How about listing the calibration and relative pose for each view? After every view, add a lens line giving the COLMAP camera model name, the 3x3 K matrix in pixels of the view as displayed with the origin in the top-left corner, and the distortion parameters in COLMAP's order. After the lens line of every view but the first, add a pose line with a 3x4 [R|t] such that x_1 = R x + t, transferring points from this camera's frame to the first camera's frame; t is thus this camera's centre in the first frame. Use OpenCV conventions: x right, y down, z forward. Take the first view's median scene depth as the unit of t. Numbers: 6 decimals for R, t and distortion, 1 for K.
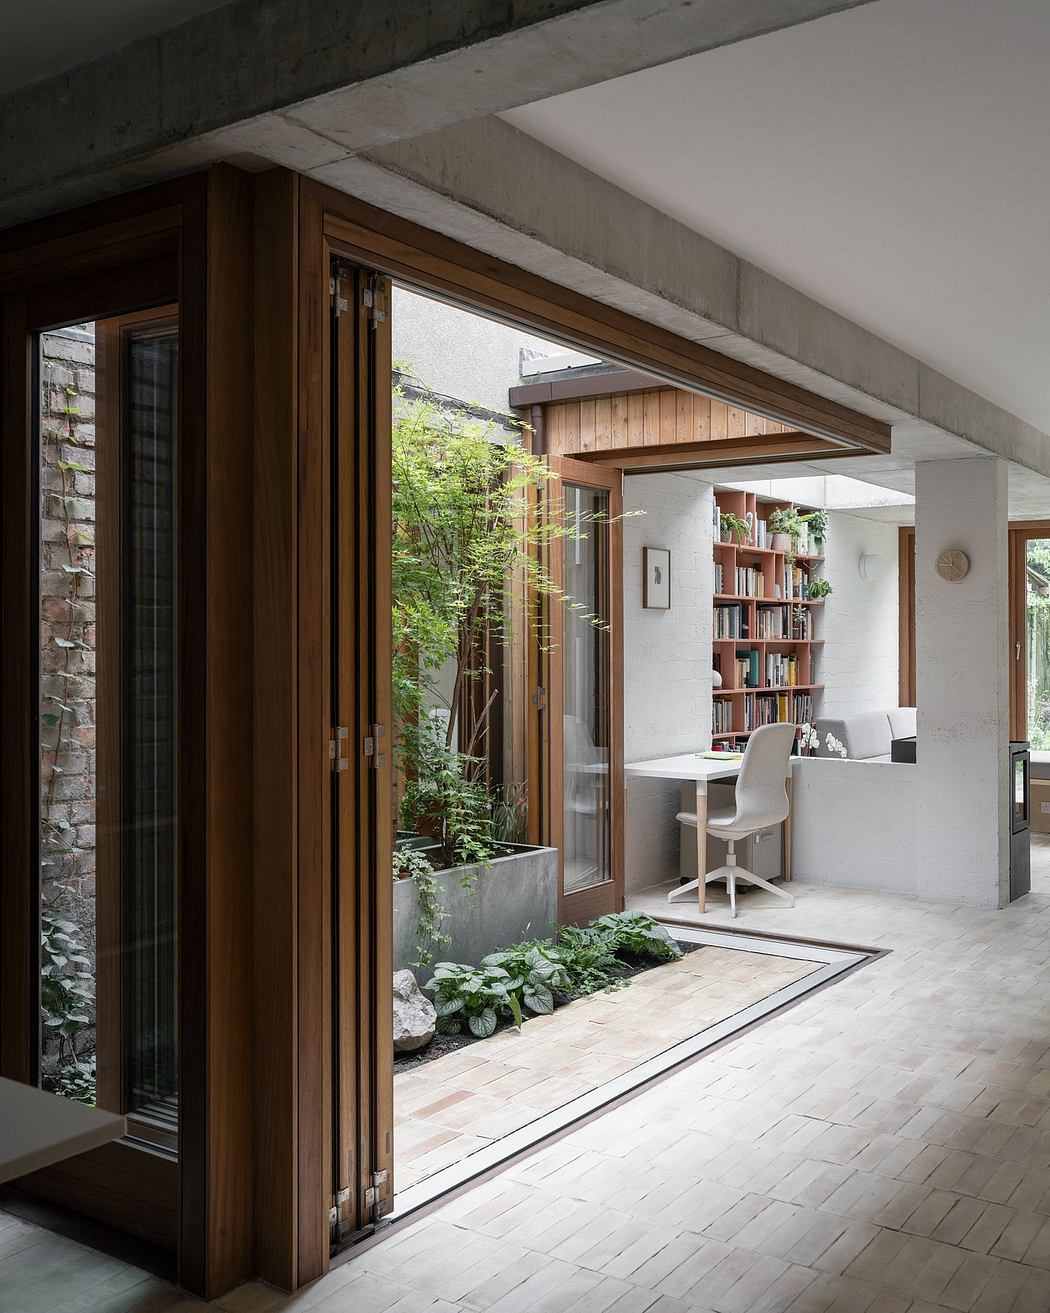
lens RADIAL K [[1275.6, 0, 525.0], [0, 1275.6, 656.5], [0, 0, 1]] dist [0.011200, 0.004034]
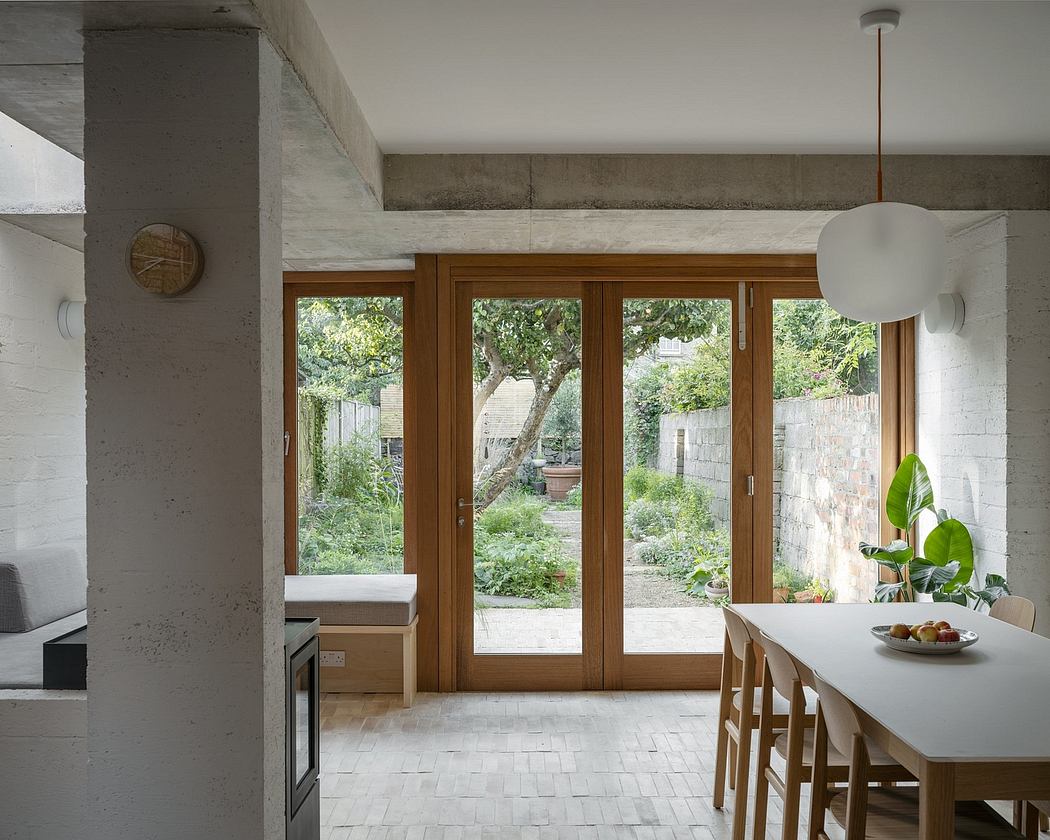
lens RADIAL K [[1020.1, 0, 525.0], [0, 1020.1, 420.0], [0, 0, 1]] dist [0.011200, 0.004034]
pose [[0.822162, 0.007263, 0.569207, 0.192424], [0.007681, 0.999686, -0.023851, -0.004528], [-0.569202, 0.023982, 0.821848, 0.516757]]
